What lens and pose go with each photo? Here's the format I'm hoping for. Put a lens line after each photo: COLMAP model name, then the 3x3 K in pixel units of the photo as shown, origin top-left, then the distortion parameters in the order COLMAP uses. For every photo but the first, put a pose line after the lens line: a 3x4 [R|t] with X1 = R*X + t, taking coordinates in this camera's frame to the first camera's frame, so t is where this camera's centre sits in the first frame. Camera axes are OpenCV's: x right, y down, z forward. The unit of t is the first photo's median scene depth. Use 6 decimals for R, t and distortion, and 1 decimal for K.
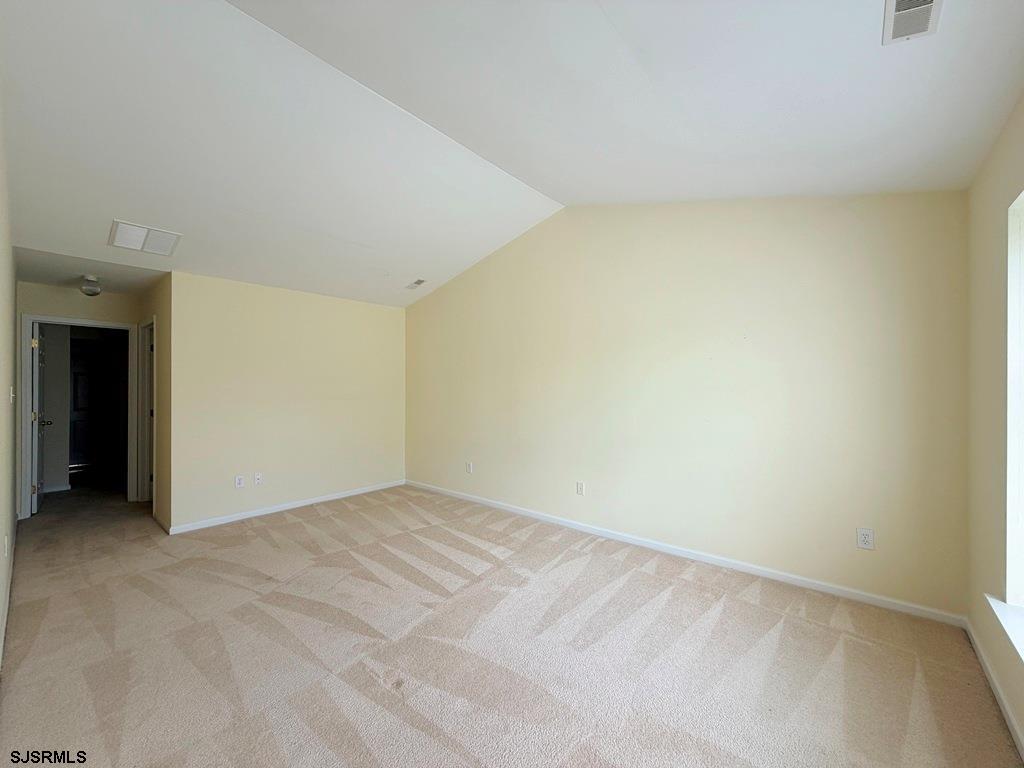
lens RADIAL K [[407.3, 0, 510.9], [0, 407.3, 385.8], [0, 0, 1]] dist [0.000451, 0.000205]
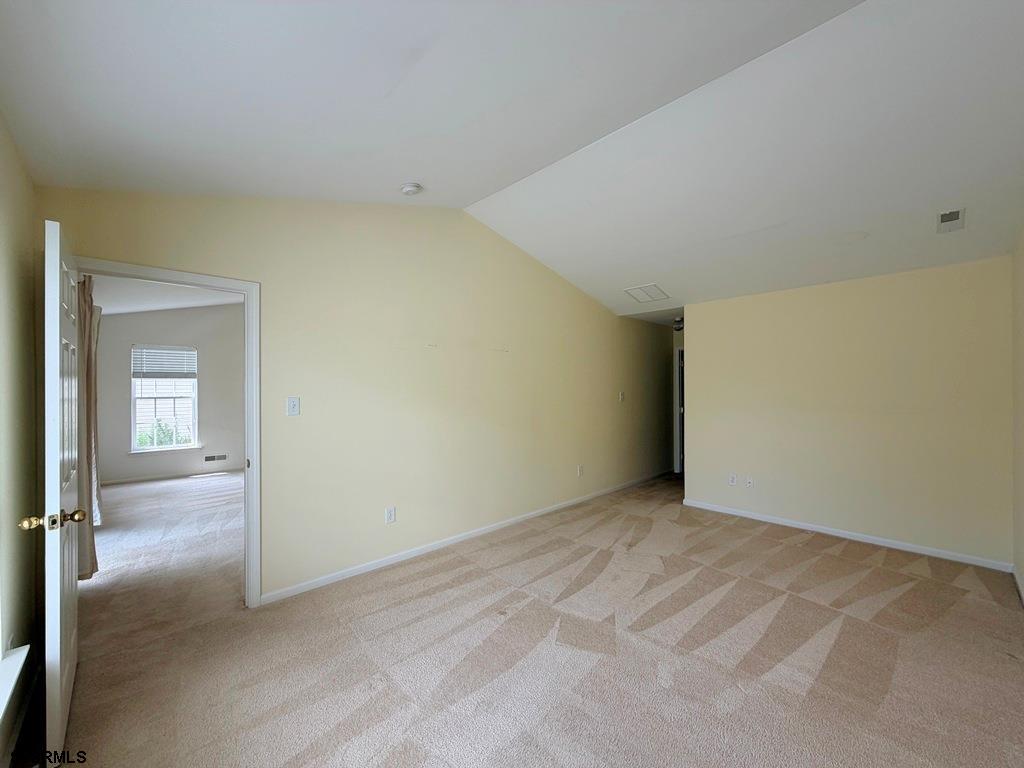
lens RADIAL K [[407.3, 0, 511.6], [0, 407.3, 385.0], [0, 0, 1]] dist [0.000451, 0.000205]
pose [[-0.097744, -0.002784, -0.995208, 0.625626], [0.003025, 0.999991, -0.003094, -0.023427], [0.995207, -0.003313, -0.097735, 0.663154]]
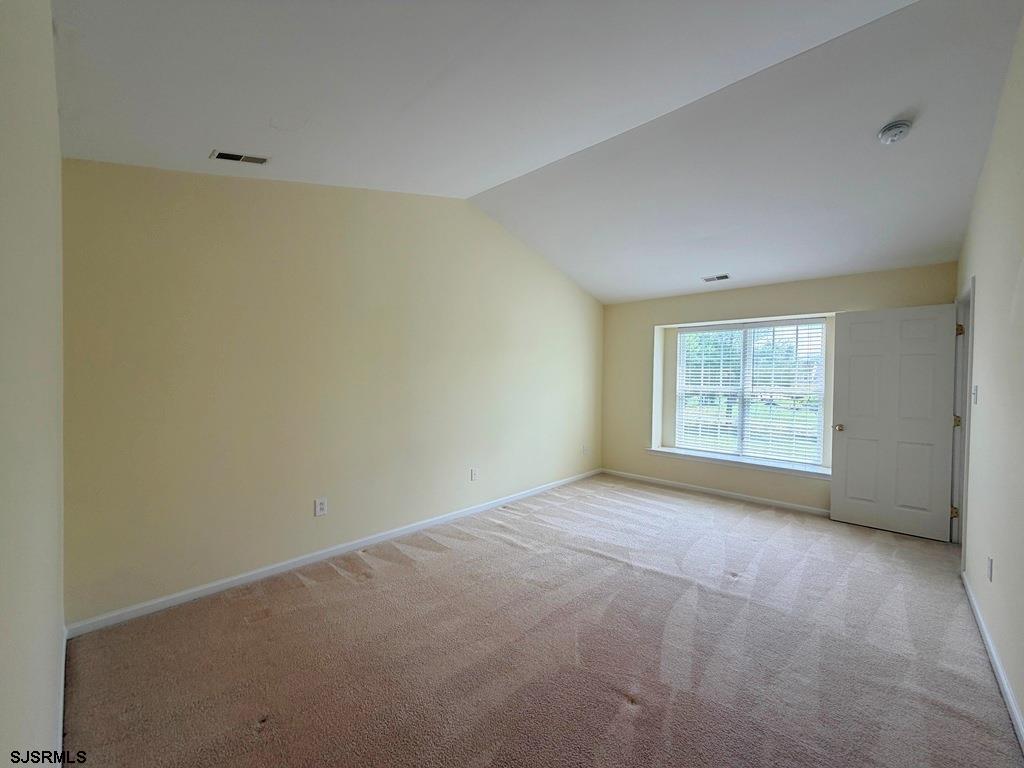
lens RADIAL K [[407.3, 0, 512.6], [0, 407.3, 384.8], [0, 0, 1]] dist [0.000451, 0.000205]
pose [[0.051845, -0.012621, 0.998575, -1.040338], [-0.005687, 0.999900, 0.012933, 0.009891], [-0.998639, -0.006349, 0.051768, 1.010657]]
